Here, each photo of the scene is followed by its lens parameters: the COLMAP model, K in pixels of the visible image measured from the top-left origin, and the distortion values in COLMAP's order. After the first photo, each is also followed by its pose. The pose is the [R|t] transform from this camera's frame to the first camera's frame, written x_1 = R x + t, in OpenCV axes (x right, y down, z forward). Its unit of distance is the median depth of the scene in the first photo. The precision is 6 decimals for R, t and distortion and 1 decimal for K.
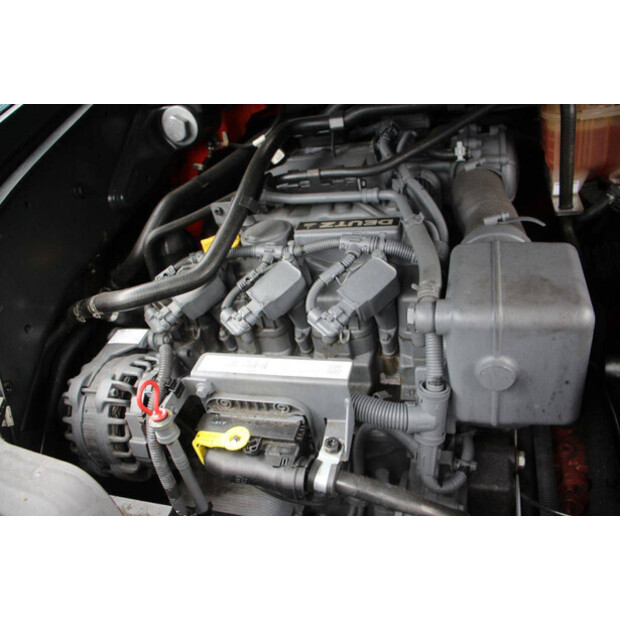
lens RADIAL K [[511.8, 0, 310.0], [0, 511.8, 310.0], [0, 0, 1]] dist [-0.185376, 0.172086]
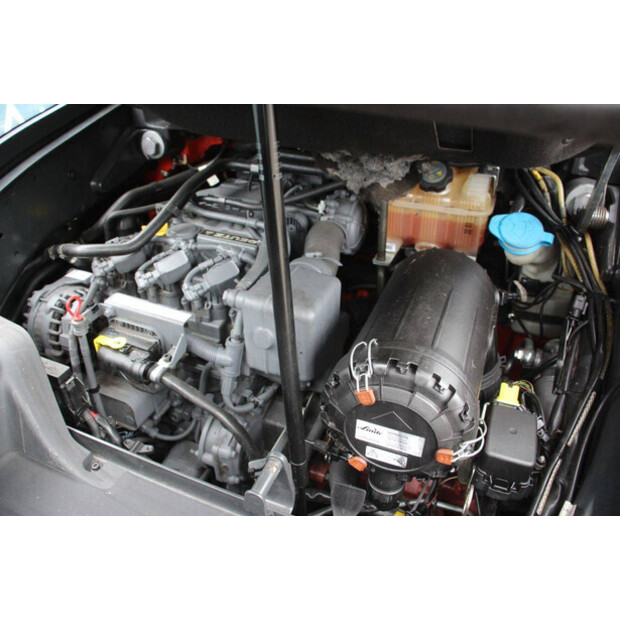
lens RADIAL K [[511.8, 0, 310.0], [0, 511.8, 310.0], [0, 0, 1]] dist [-0.185376, 0.172086]
pose [[0.971418, 0.236475, 0.020663, 0.334706], [-0.236125, 0.971555, -0.018038, 0.017603], [-0.024341, 0.012644, 0.999624, -0.564014]]
